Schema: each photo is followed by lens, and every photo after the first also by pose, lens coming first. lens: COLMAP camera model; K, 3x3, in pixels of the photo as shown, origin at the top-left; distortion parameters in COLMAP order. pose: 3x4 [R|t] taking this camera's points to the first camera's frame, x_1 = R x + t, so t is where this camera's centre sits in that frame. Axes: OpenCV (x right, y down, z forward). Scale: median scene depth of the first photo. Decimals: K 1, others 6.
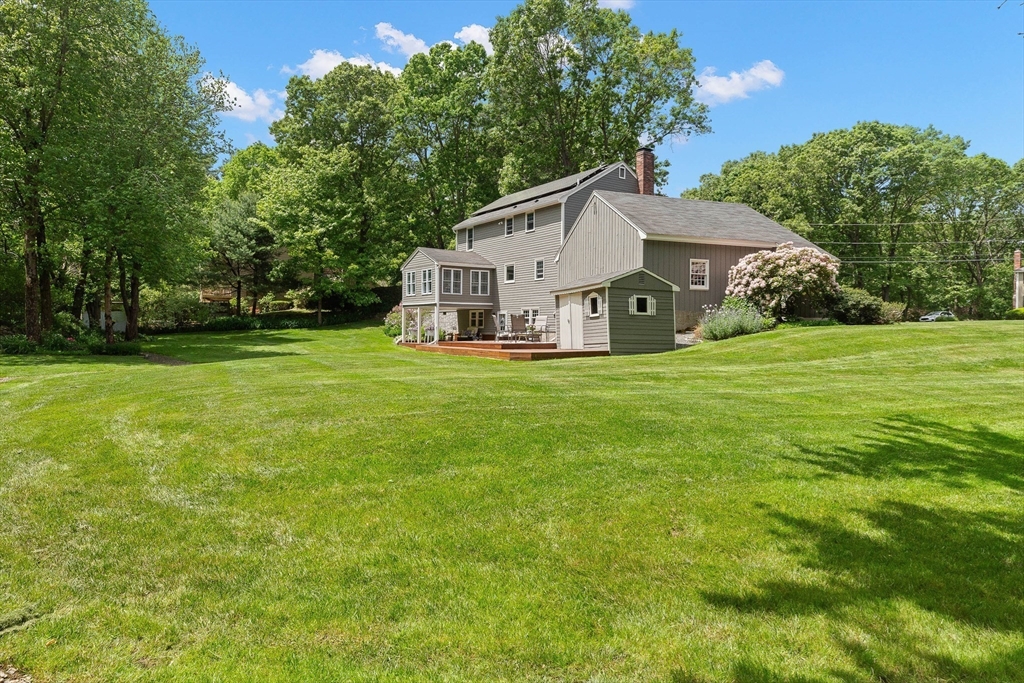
lens RADIAL K [[609.1, 0, 510.6], [0, 609.1, 322.0], [0, 0, 1]] dist [0.000950, -0.000101]
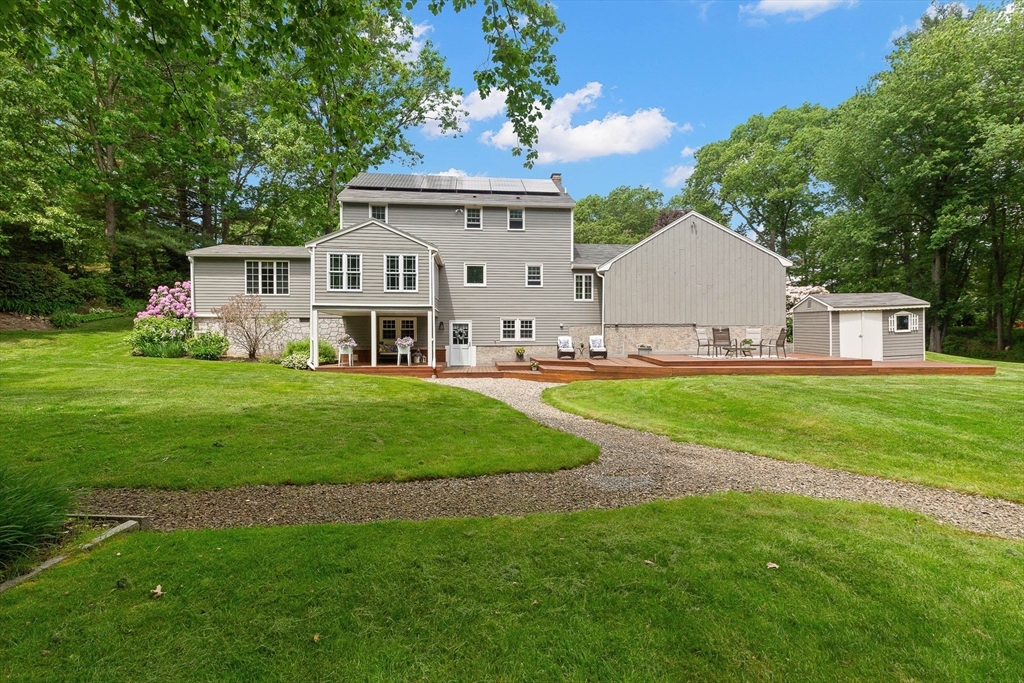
lens RADIAL K [[456.9, 0, 512.0], [0, 456.9, 341.5], [0, 0, 1]] dist [0.000275, -0.000351]
pose [[0.485665, -0.014096, 0.874032, -0.527575], [-0.006388, 0.999786, 0.019674, -0.001990], [-0.874122, -0.015138, 0.485471, 0.661383]]
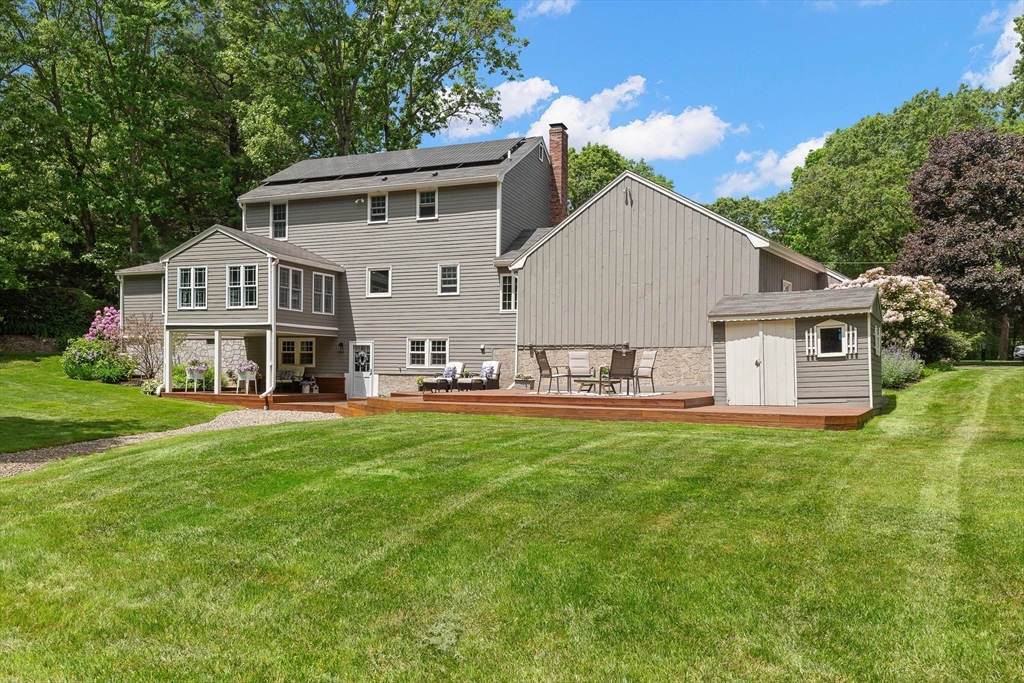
lens RADIAL K [[734.5, 0, 512.9], [0, 734.5, 367.5], [0, 0, 1]] dist [0.000796, 0.001649]
pose [[0.824314, 0.002975, 0.566125, -0.324810], [-0.012389, 0.999842, 0.012785, -0.001951], [-0.565998, -0.017552, 0.824220, 0.289104]]
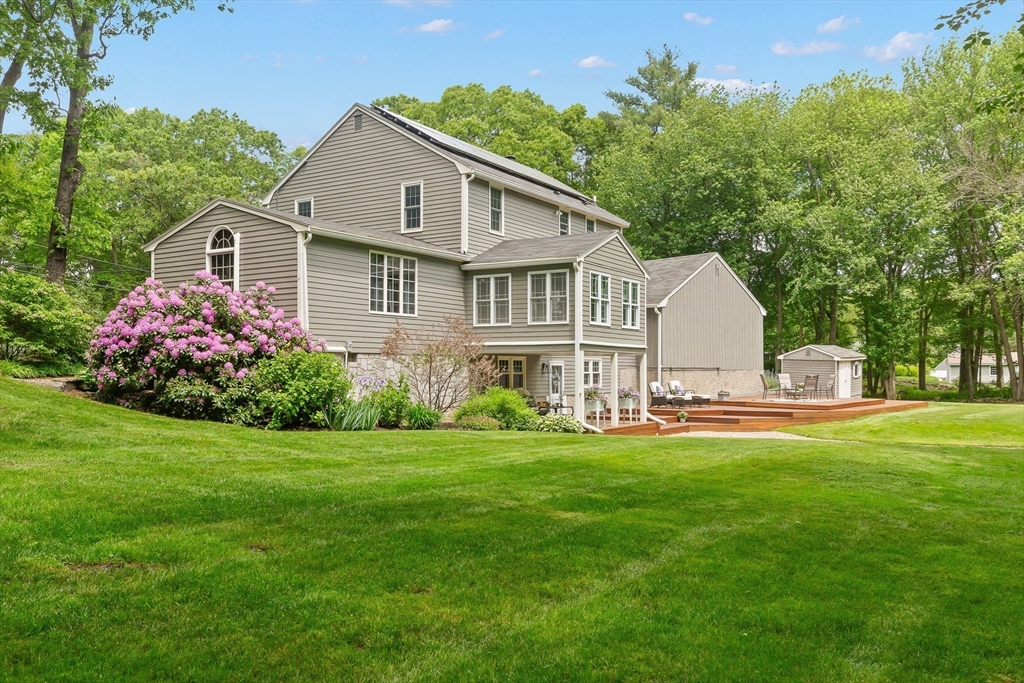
lens RADIAL K [[831.2, 0, 505.8], [0, 831.2, 366.3], [0, 0, 1]] dist [-0.006250, 0.006674]
pose [[-0.387364, -0.005458, 0.921911, -0.767476], [-0.016217, 0.999868, -0.000895, -0.011173], [-0.921784, -0.015297, -0.387401, 1.400121]]
